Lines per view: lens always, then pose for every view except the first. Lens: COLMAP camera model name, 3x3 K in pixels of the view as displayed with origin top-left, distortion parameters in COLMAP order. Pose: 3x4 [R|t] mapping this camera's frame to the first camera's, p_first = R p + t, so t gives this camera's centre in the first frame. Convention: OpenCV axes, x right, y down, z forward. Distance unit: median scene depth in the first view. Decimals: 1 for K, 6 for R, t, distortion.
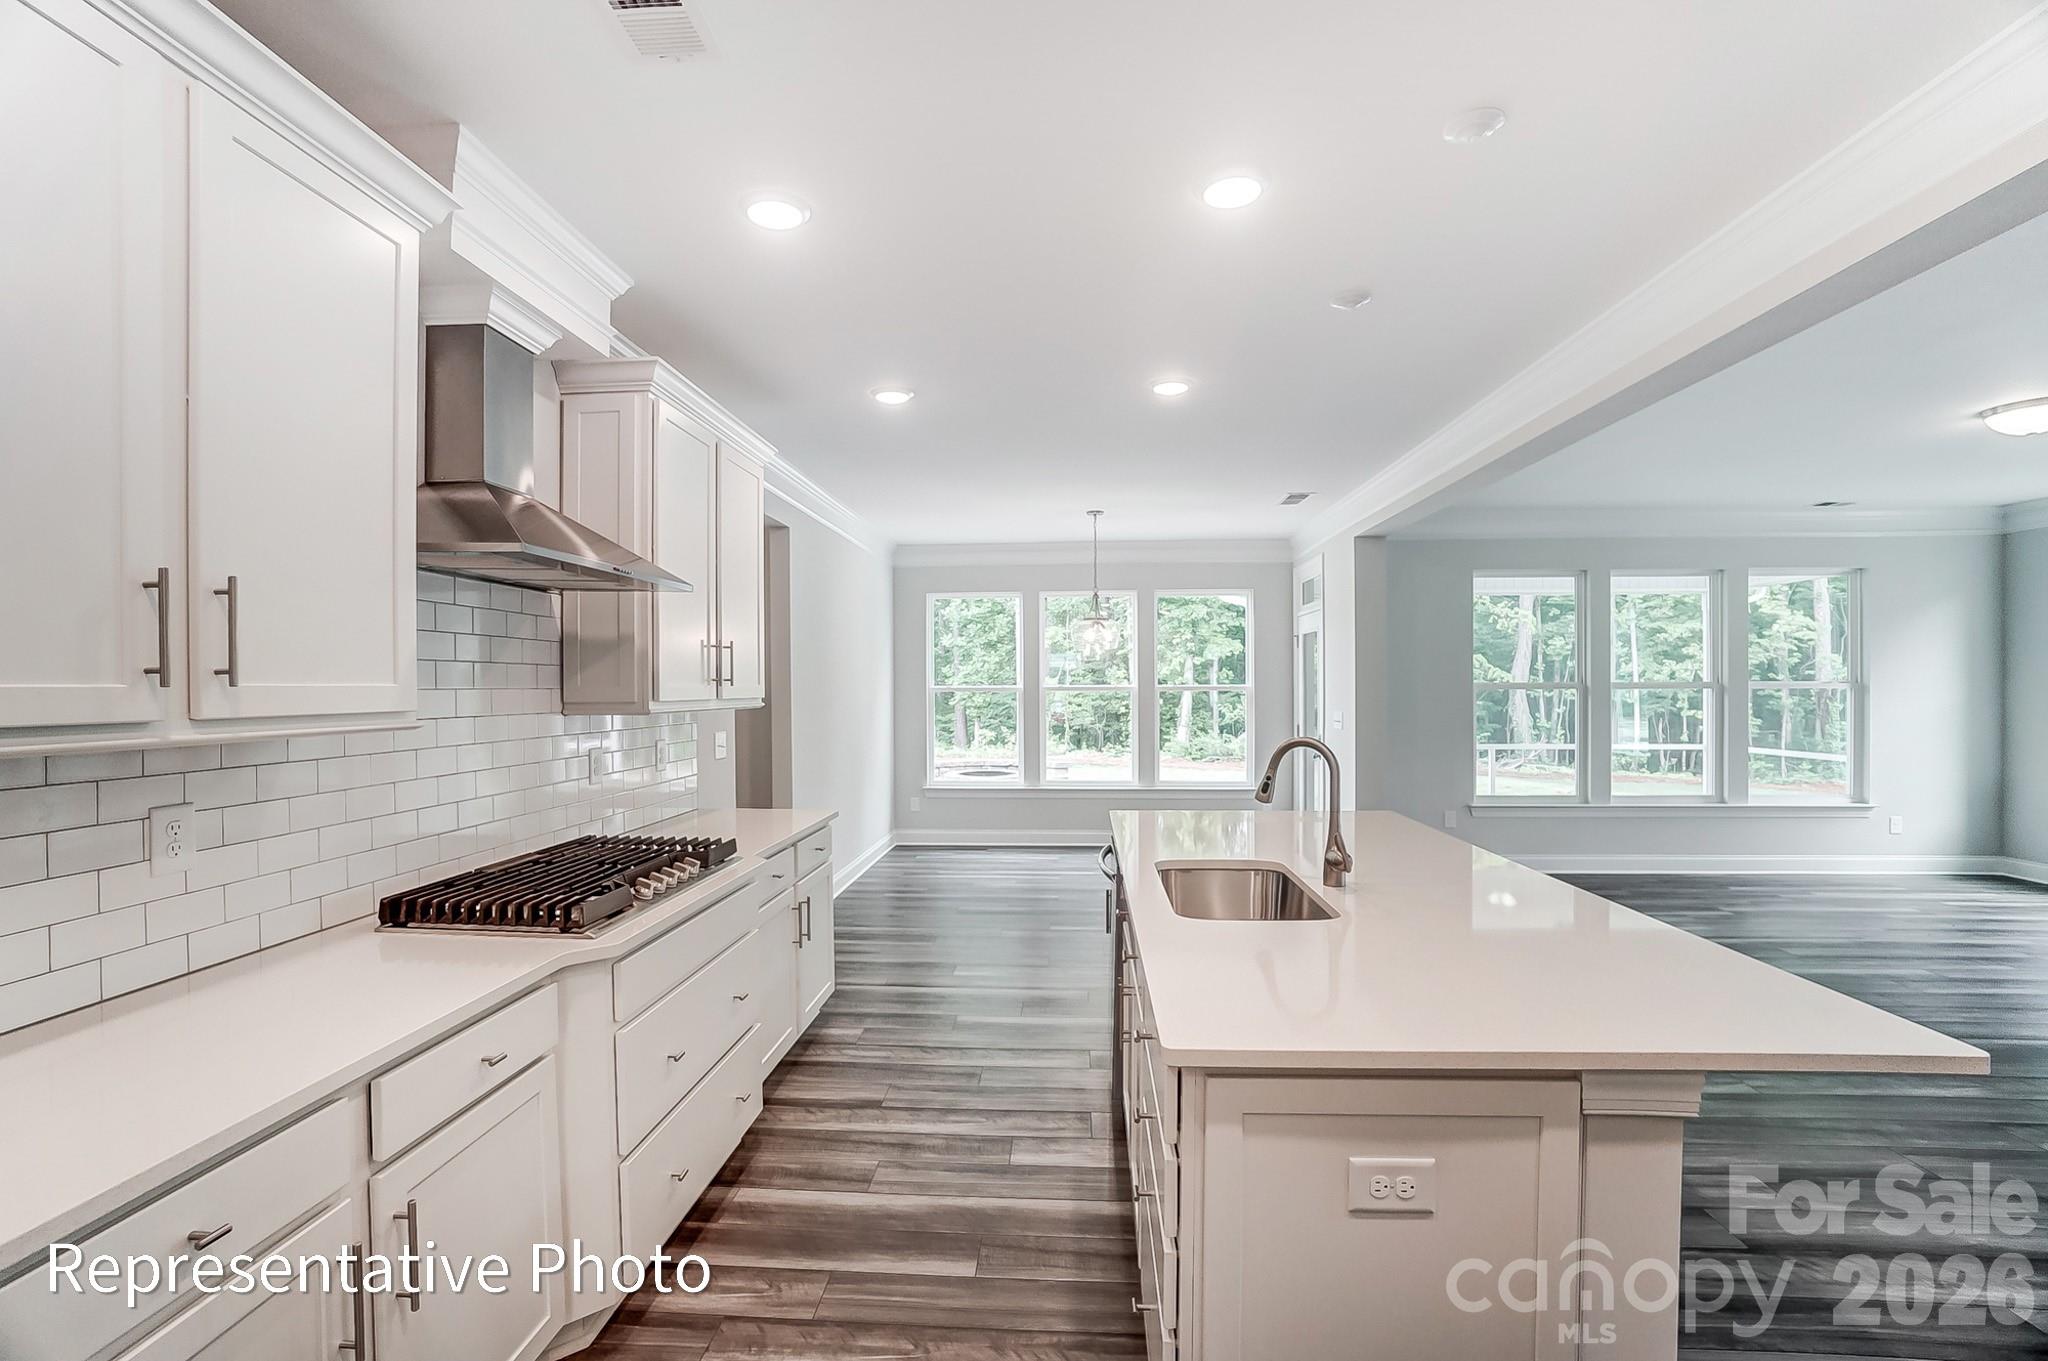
lens RADIAL K [[911.3, 0, 1016.9], [0, 911.3, 677.0], [0, 0, 1]] dist [-0.062165, 0.020554]
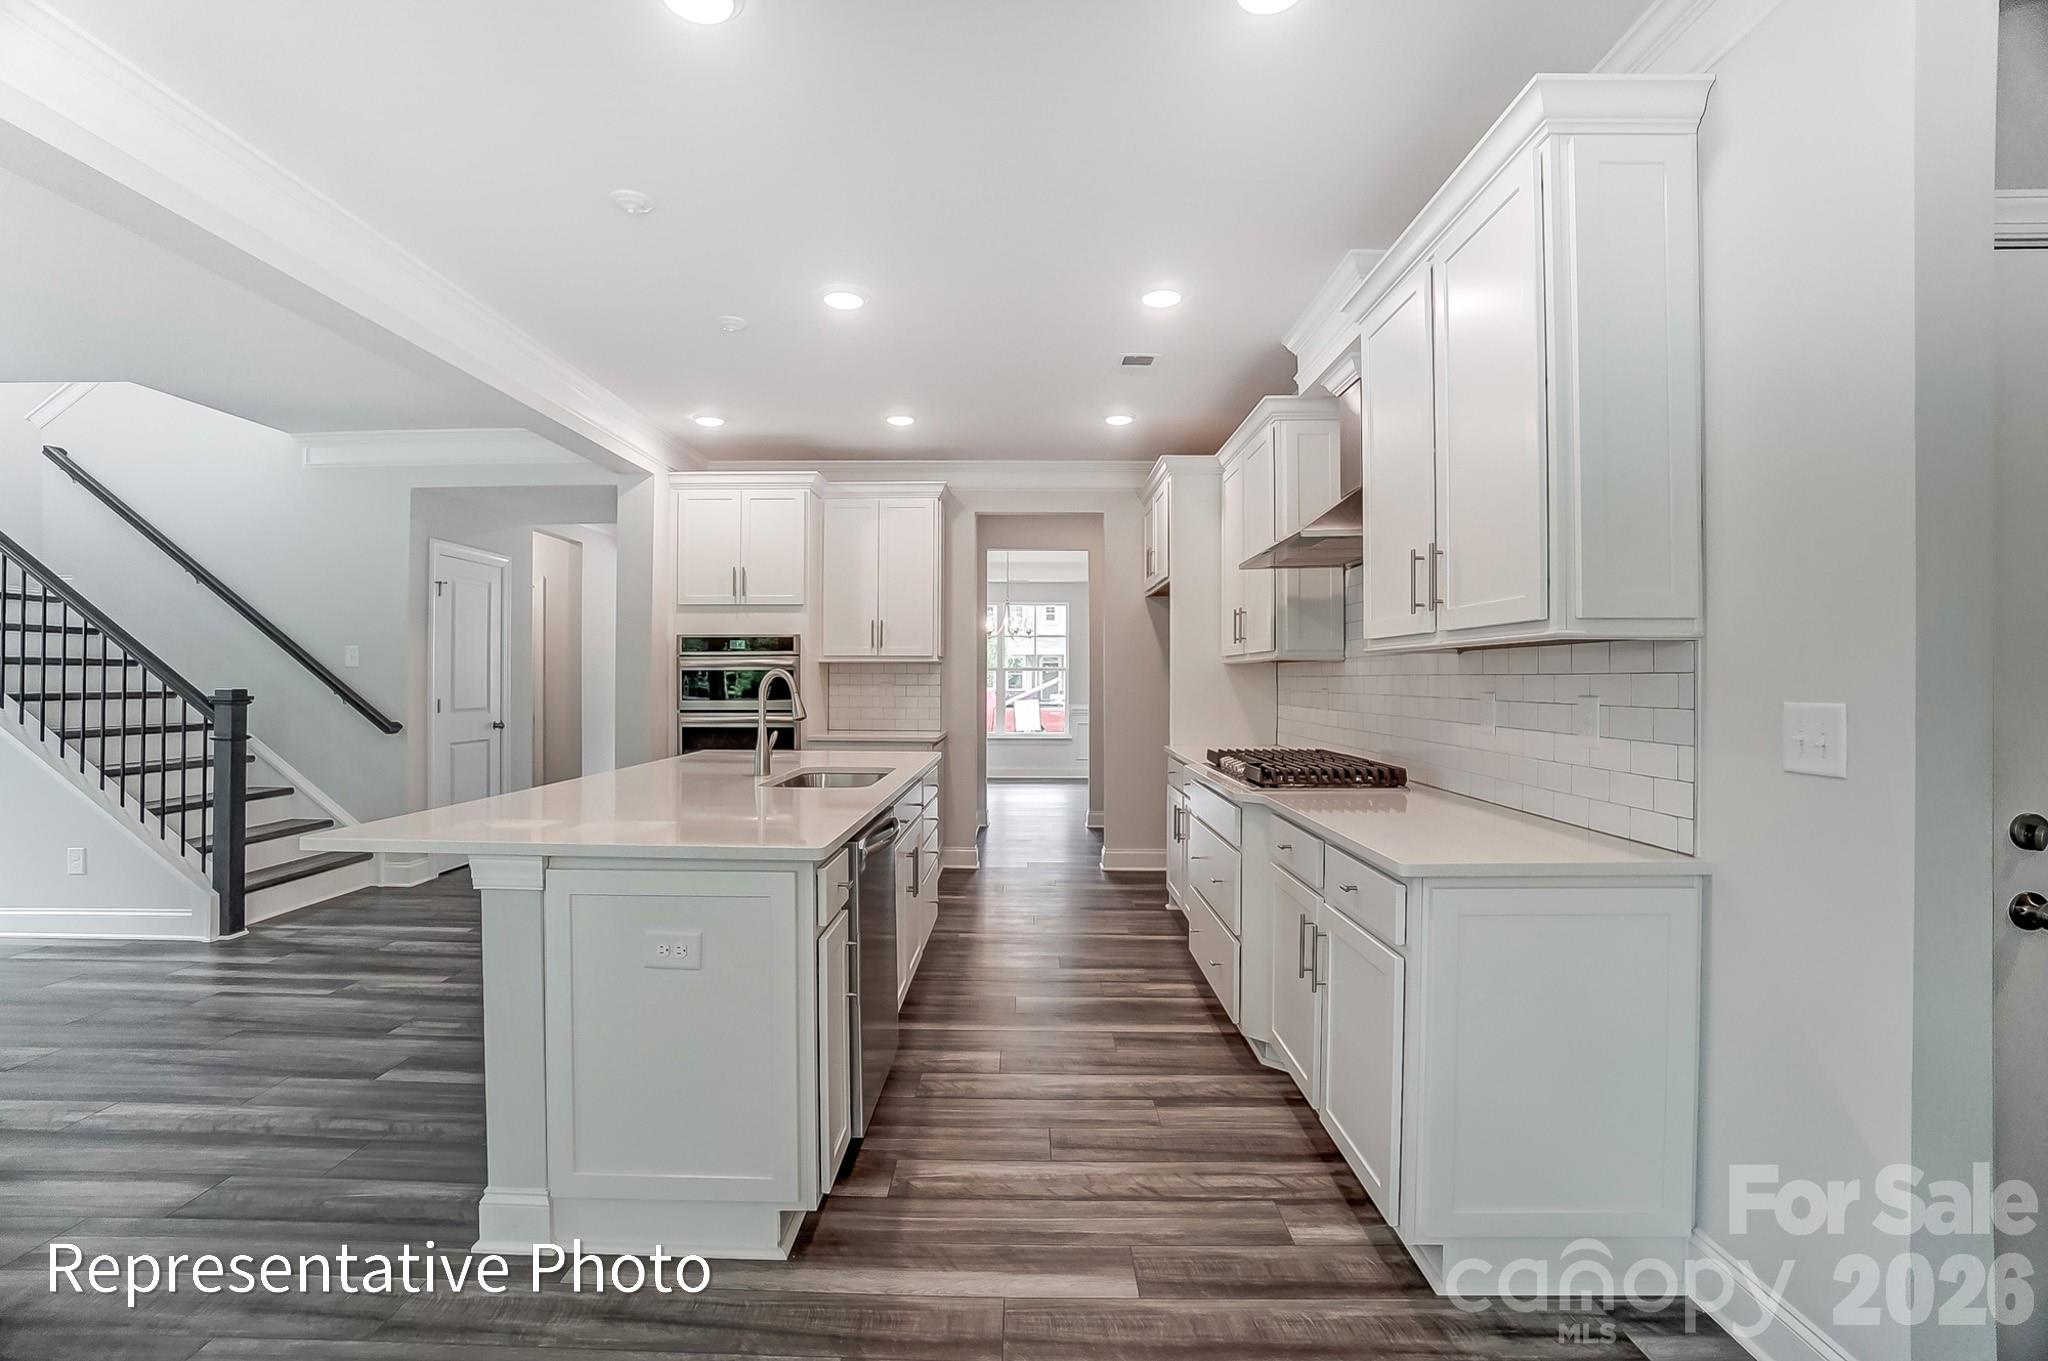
lens RADIAL K [[911.3, 0, 1016.9], [0, 911.3, 677.0], [0, 0, 1]] dist [-0.062165, 0.020554]
pose [[-0.998325, 0.002554, -0.057801, 0.032470], [0.003133, 0.999946, -0.009916, 0.075812], [0.057773, -0.010080, -0.998279, 1.956176]]
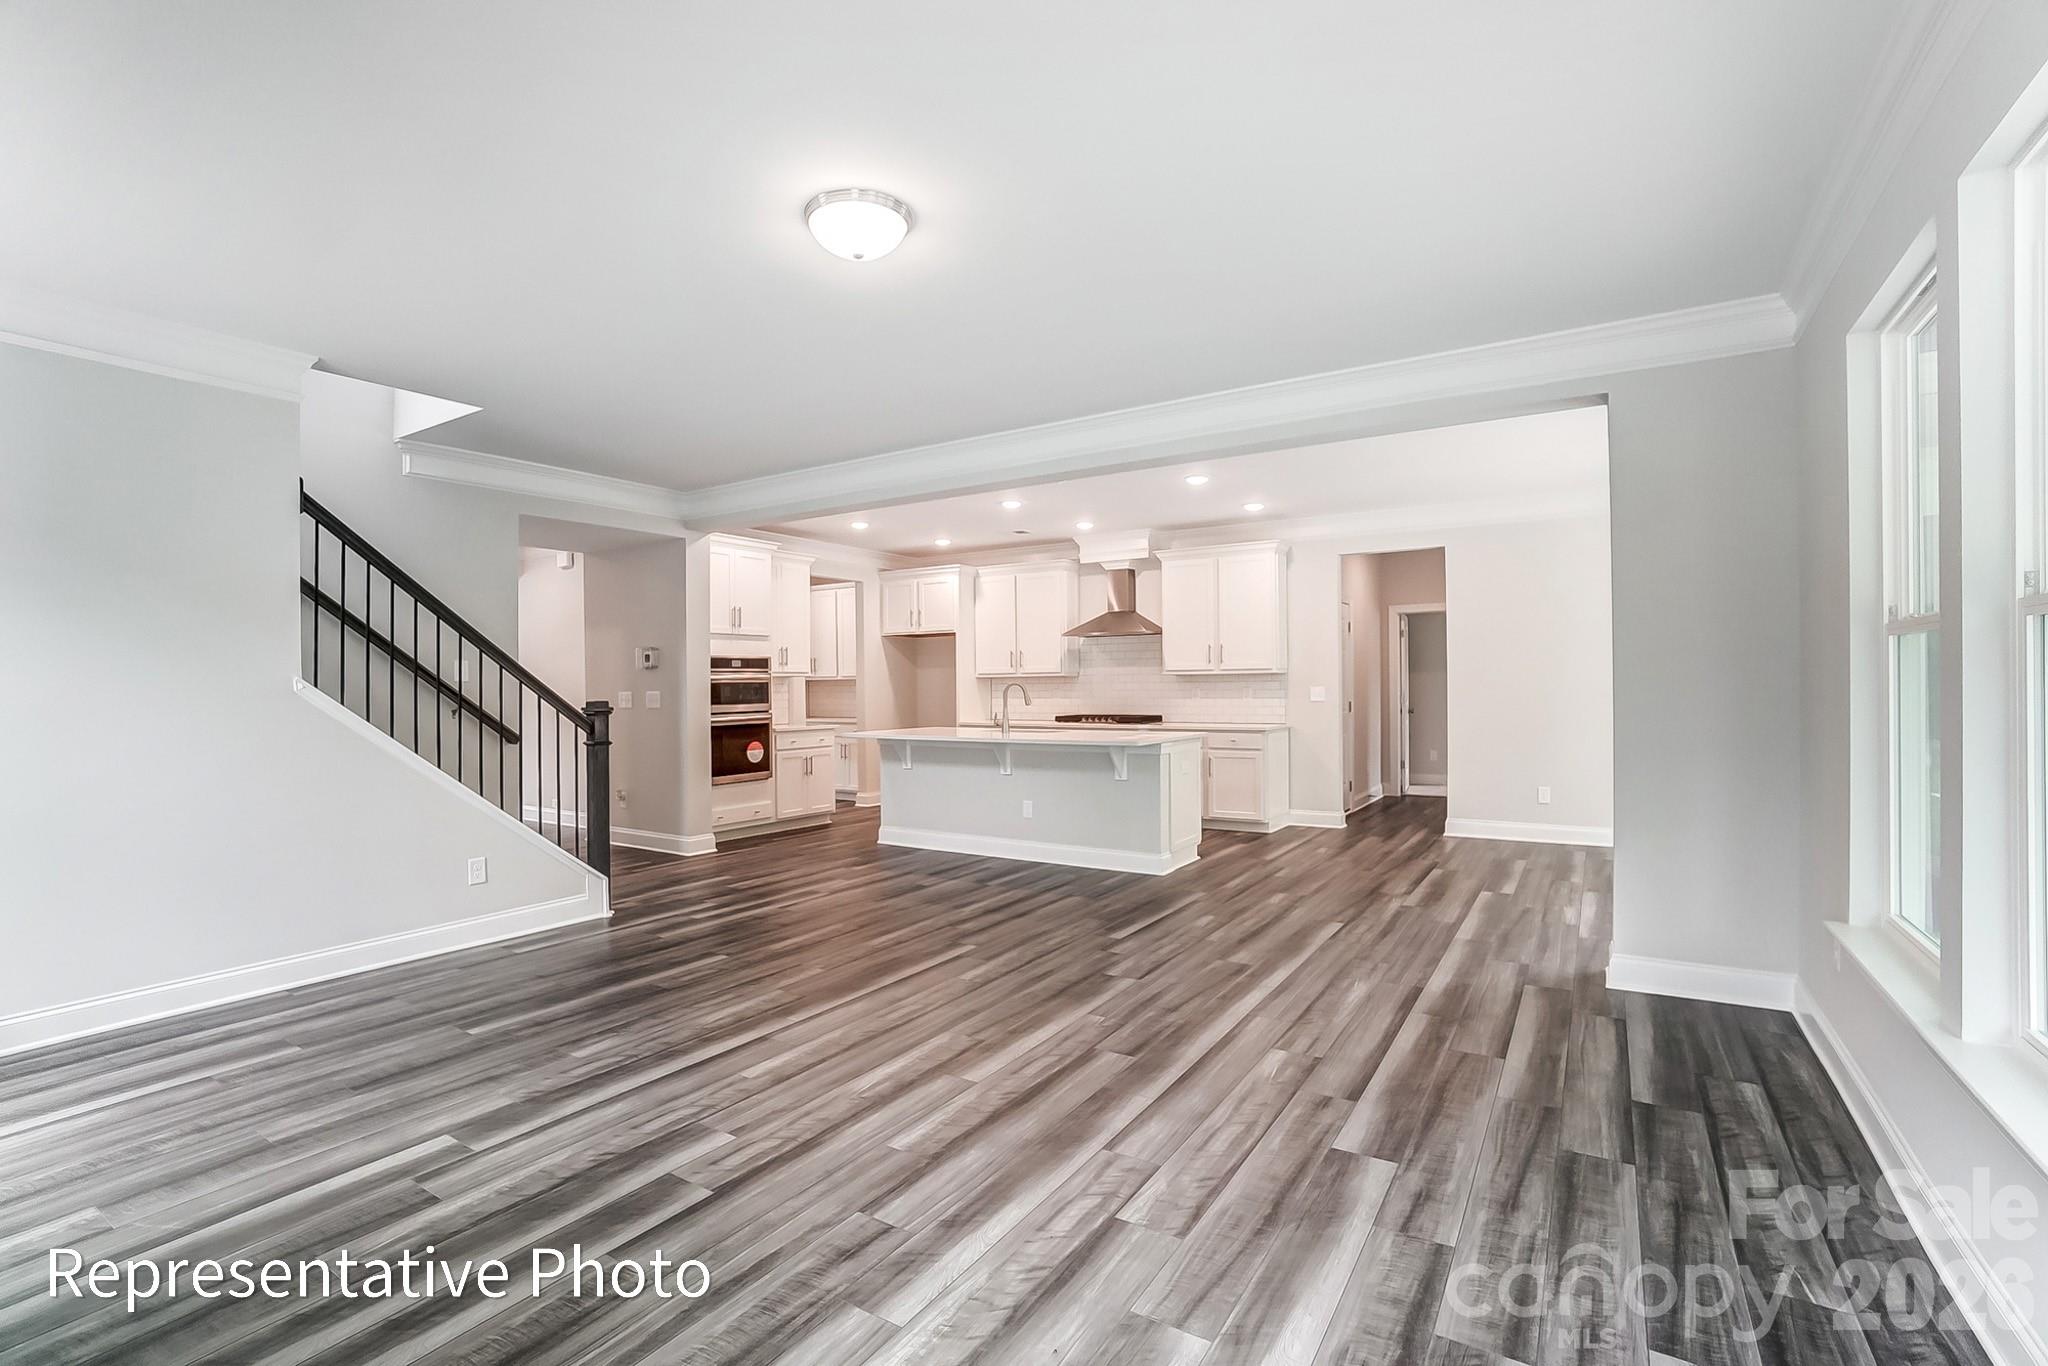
lens RADIAL K [[951.8, 0, 1024.0], [0, 951.8, 683.0], [0, 0, 1]] dist [-0.000539, -0.000027]
pose [[-0.466479, 0.009023, -0.884486, 2.451971], [0.018655, 0.999826, 0.000361, 0.056892], [0.884336, -0.016332, -0.466566, 2.008627]]
